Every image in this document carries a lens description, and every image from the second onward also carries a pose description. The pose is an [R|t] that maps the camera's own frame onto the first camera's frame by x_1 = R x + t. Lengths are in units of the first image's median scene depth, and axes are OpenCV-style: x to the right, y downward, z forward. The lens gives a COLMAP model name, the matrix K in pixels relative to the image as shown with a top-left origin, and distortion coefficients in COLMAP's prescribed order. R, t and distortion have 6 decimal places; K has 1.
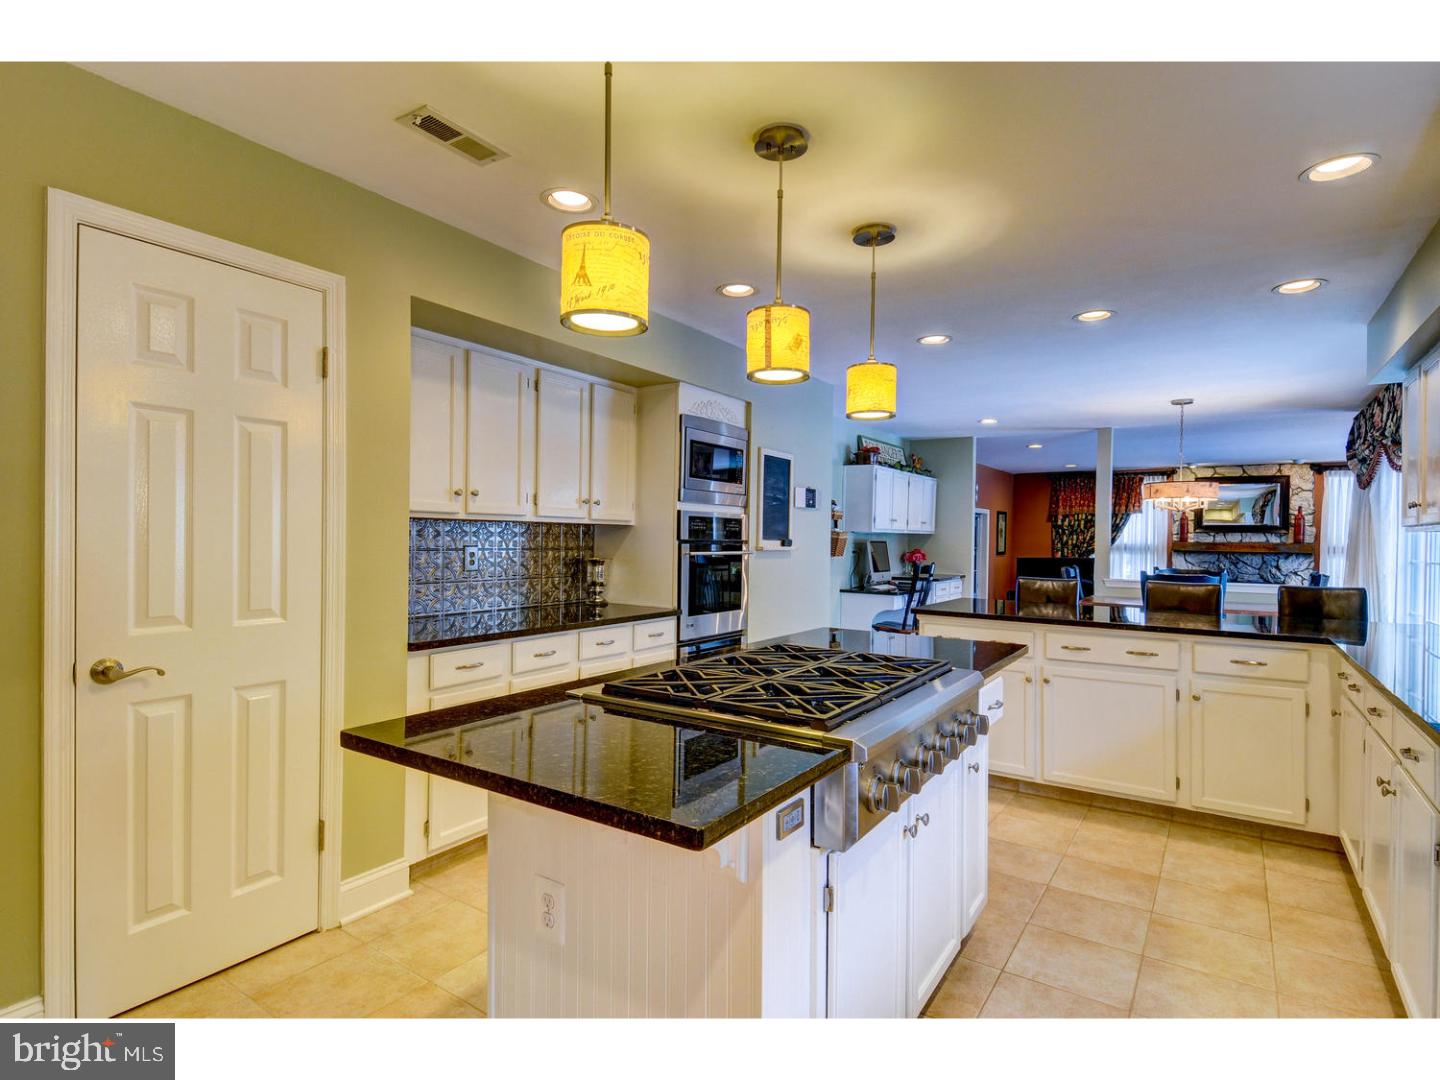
lens RADIAL K [[726.0, 0, 729.1], [0, 726.0, 537.9], [0, 0, 1]] dist [0.000309, -0.000437]
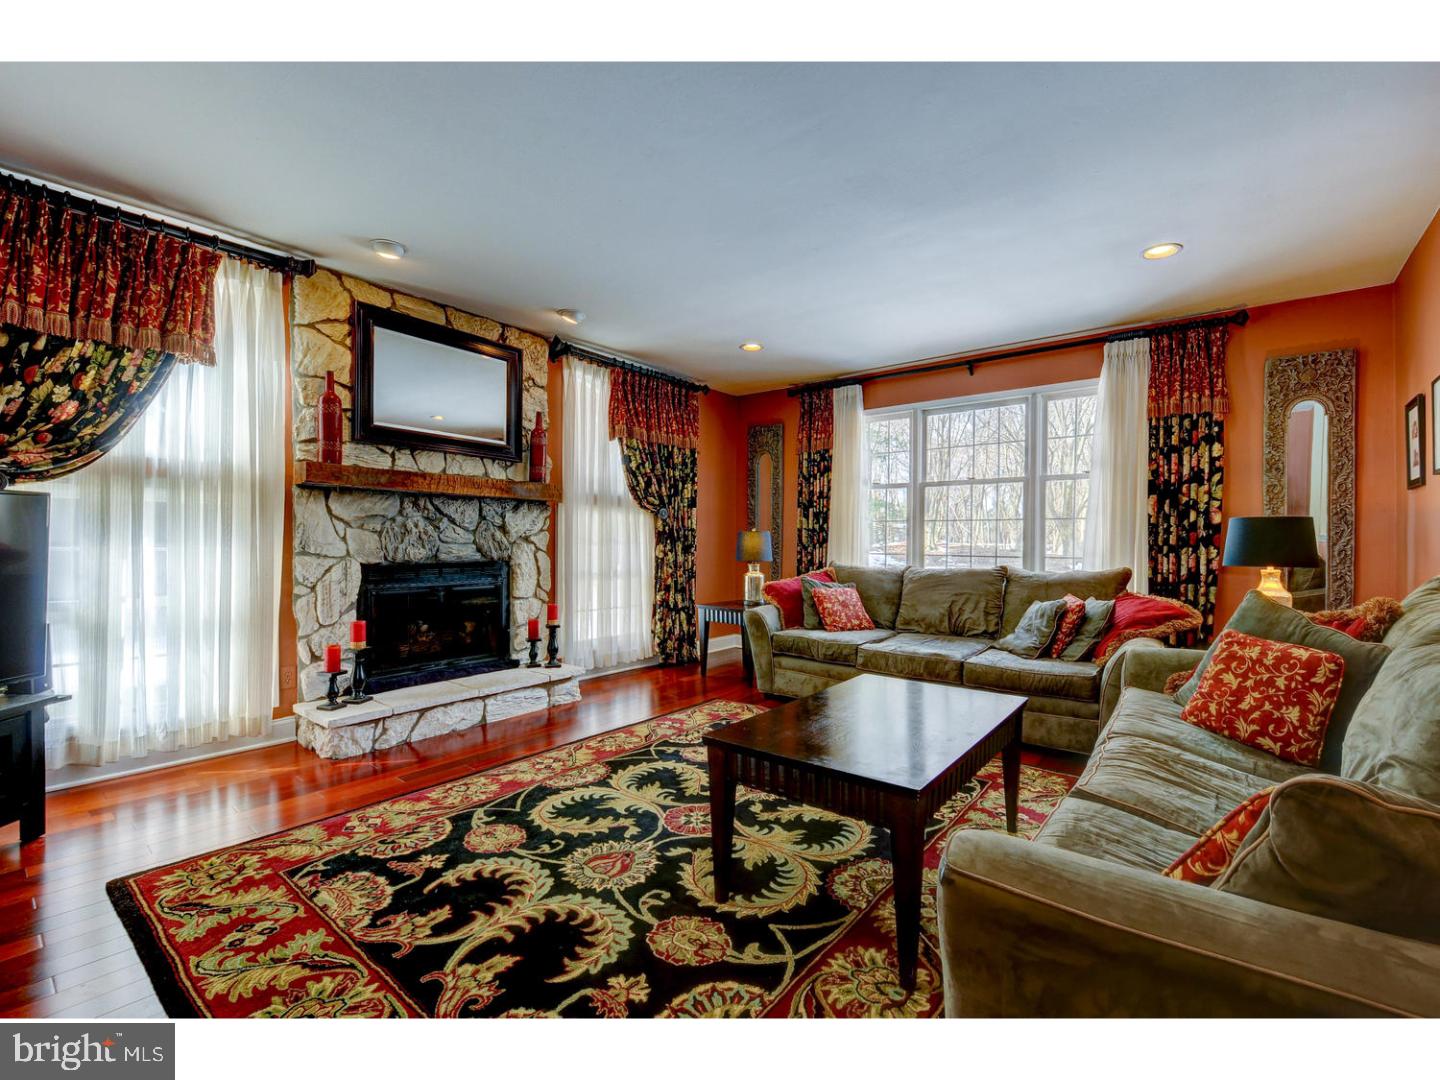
lens RADIAL K [[632.3, 0, 736.0], [0, 632.3, 540.7], [0, 0, 1]] dist [-0.001615, -0.009367]
pose [[0.076254, -0.012382, 0.997012, 0.319407], [-0.007672, 0.999886, 0.013005, 0.040822], [-0.997059, -0.008641, 0.076150, 0.777488]]
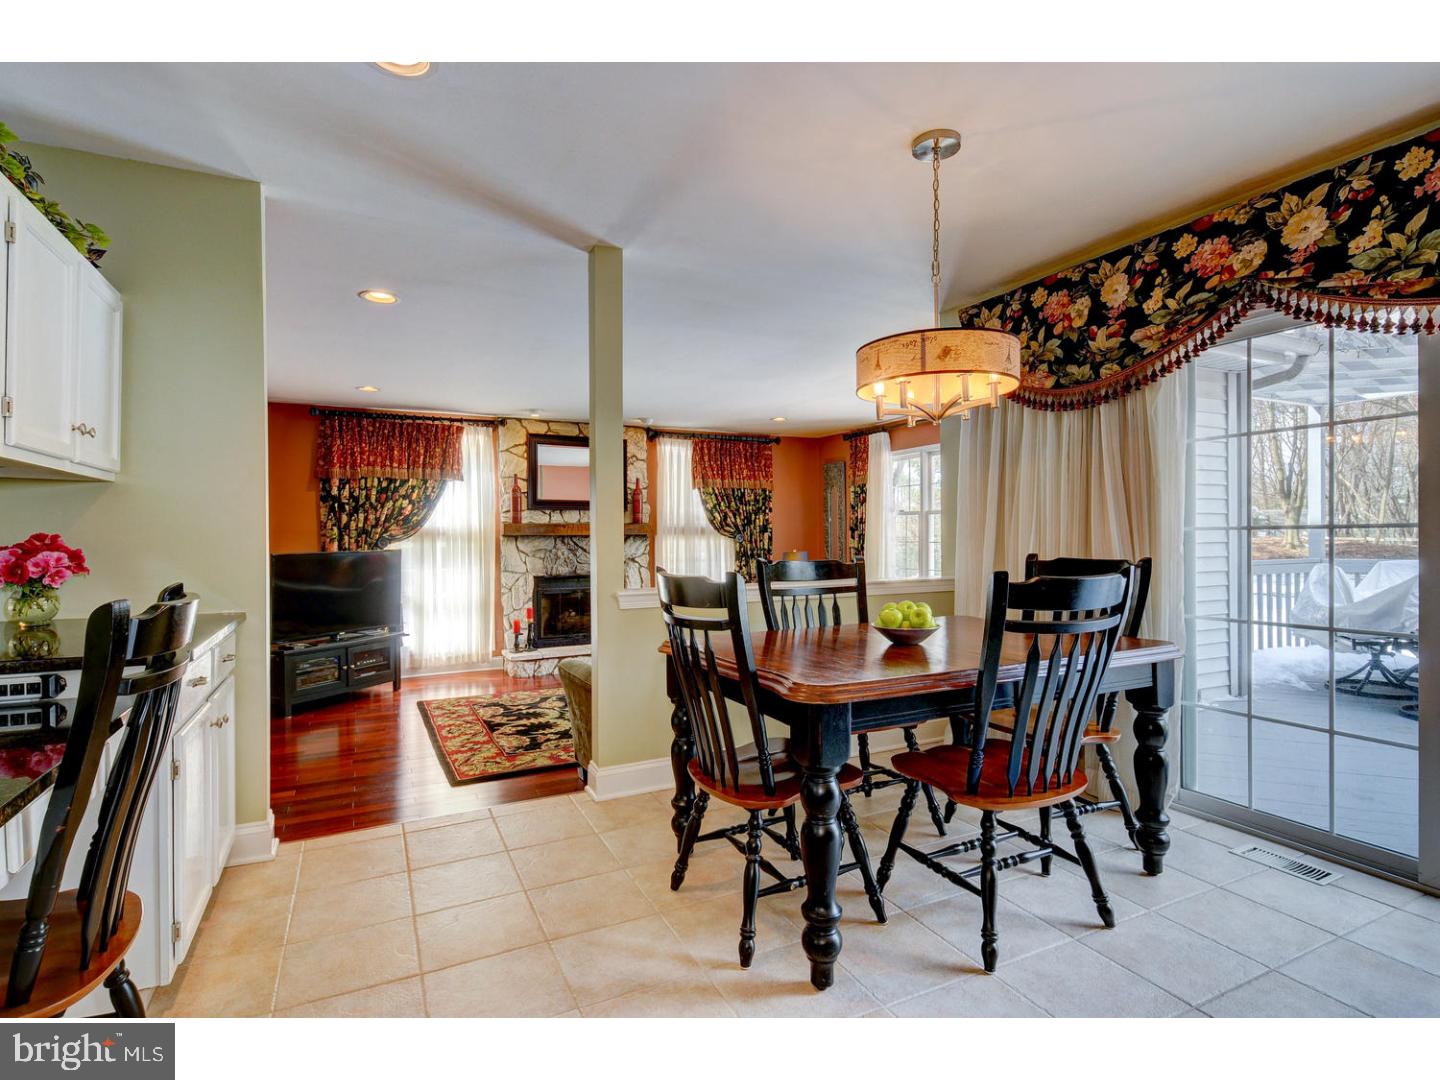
lens RADIAL K [[726.0, 0, 729.1], [0, 726.0, 537.9], [0, 0, 1]] dist [0.000309, -0.000437]
pose [[0.484594, -0.019959, 0.874512, 0.107621], [0.012361, 0.999796, 0.015969, 0.011659], [-0.874652, 0.003072, 0.484741, 0.482461]]
